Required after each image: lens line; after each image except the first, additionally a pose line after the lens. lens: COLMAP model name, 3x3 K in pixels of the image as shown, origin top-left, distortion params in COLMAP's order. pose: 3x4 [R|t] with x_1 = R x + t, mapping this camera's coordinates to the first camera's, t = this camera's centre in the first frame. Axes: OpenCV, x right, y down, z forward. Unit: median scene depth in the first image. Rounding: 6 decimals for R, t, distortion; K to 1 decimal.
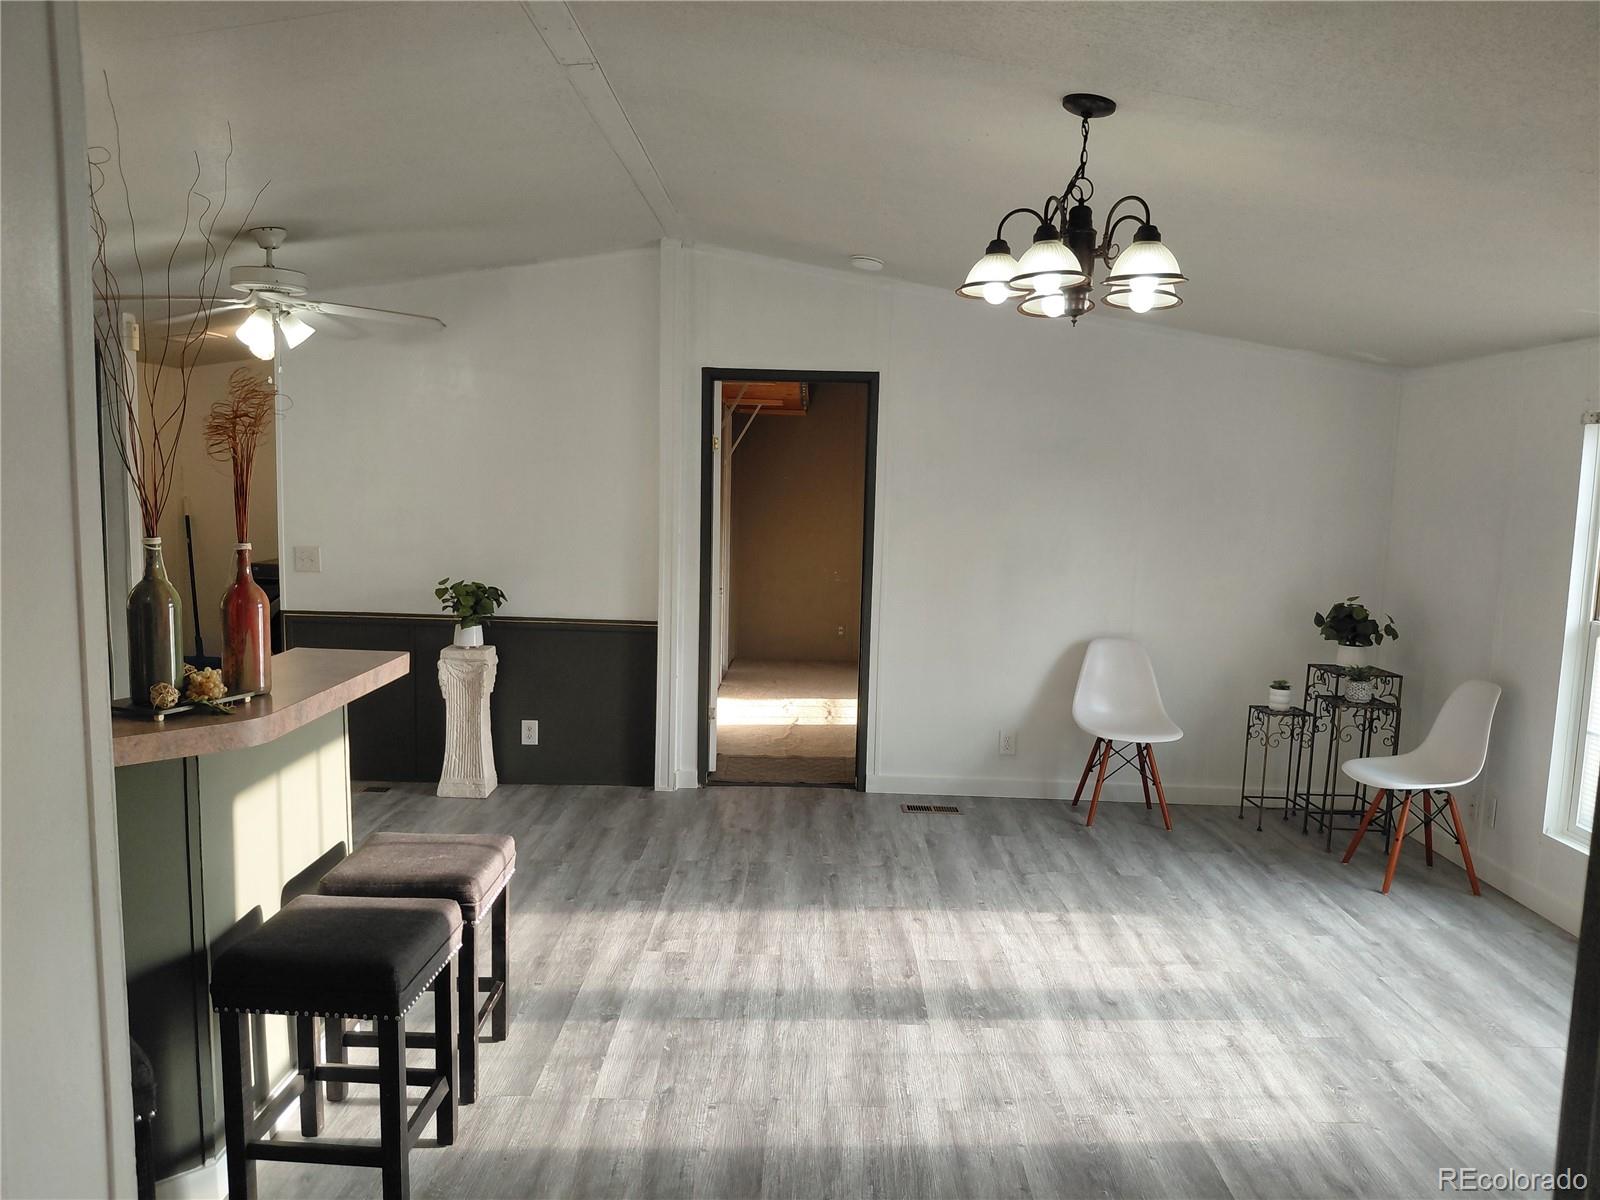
lens RADIAL K [[1180.6, 0, 800.0], [0, 1180.6, 604.5], [0, 0, 1]] dist [0.018140, -0.040488]
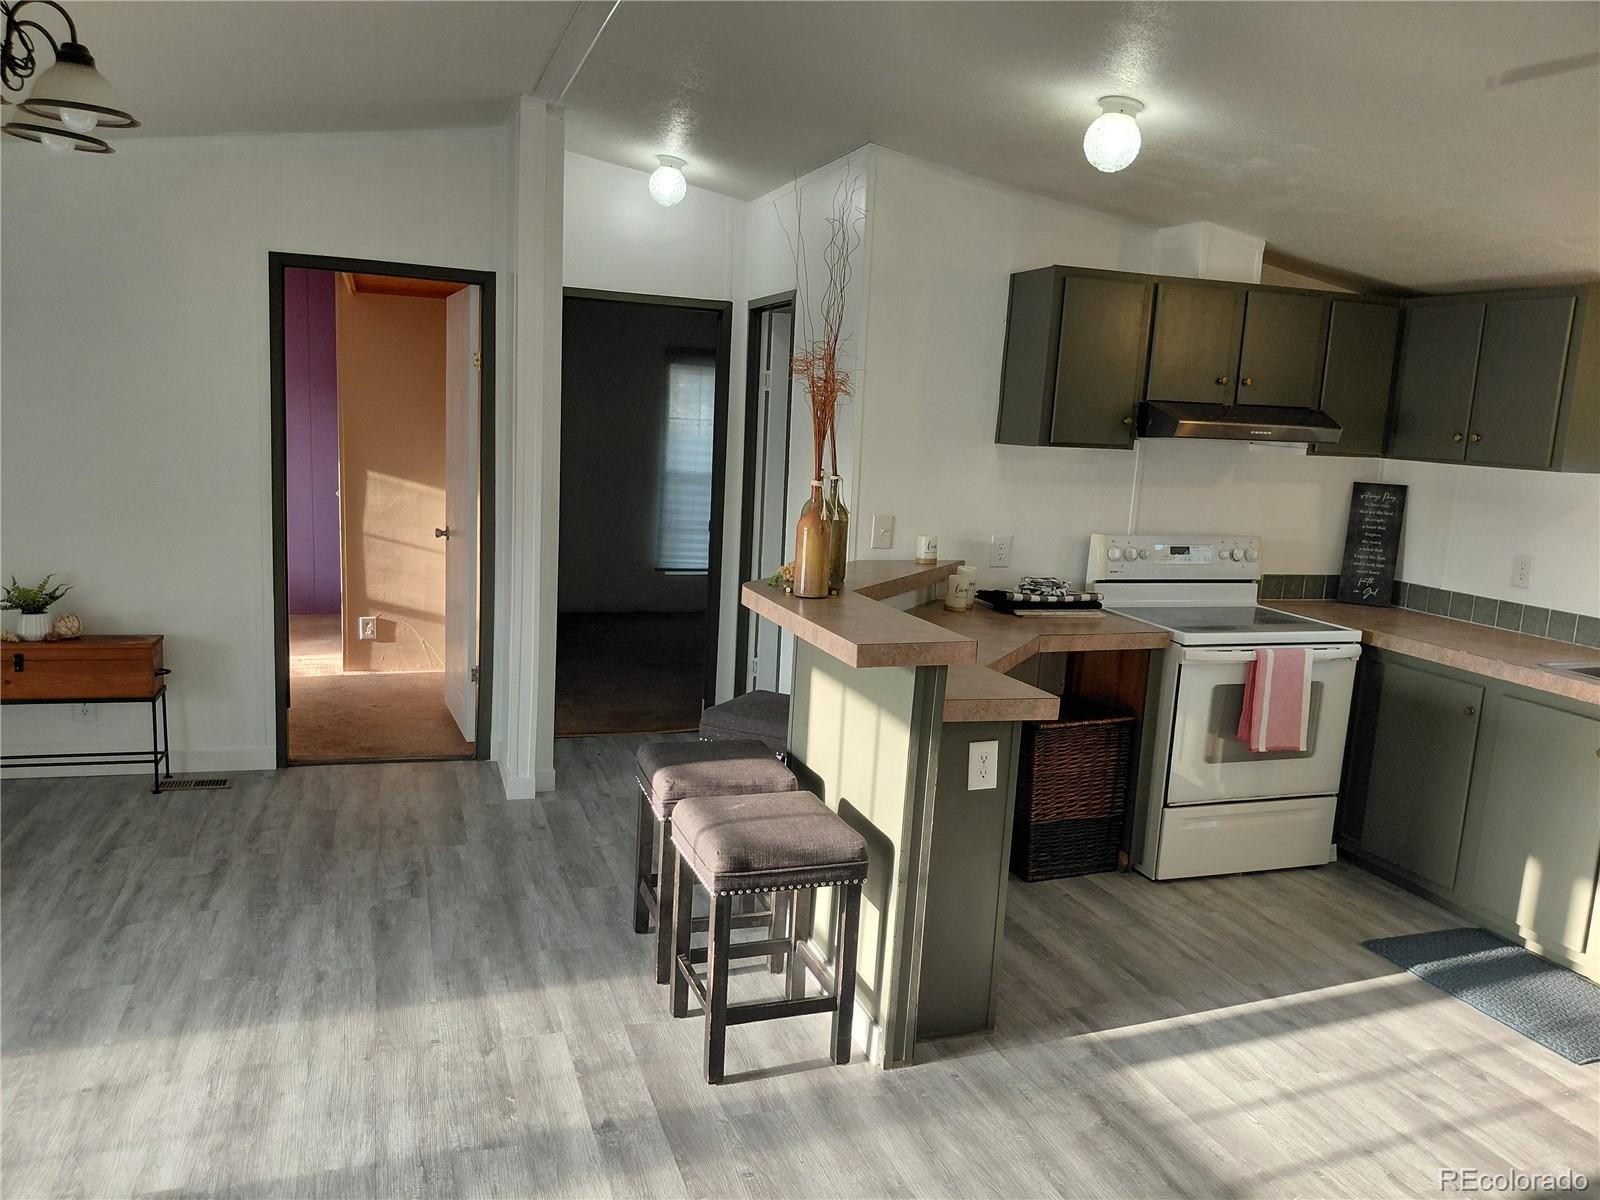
lens RADIAL K [[1180.6, 0, 799.0], [0, 1180.6, 612.9], [0, 0, 1]] dist [0.018140, -0.040488]
pose [[-0.936636, -0.011498, -0.350115, -0.008247], [-0.109676, 0.958838, 0.261918, -0.201220], [0.332692, 0.283721, -0.899343, 1.805152]]
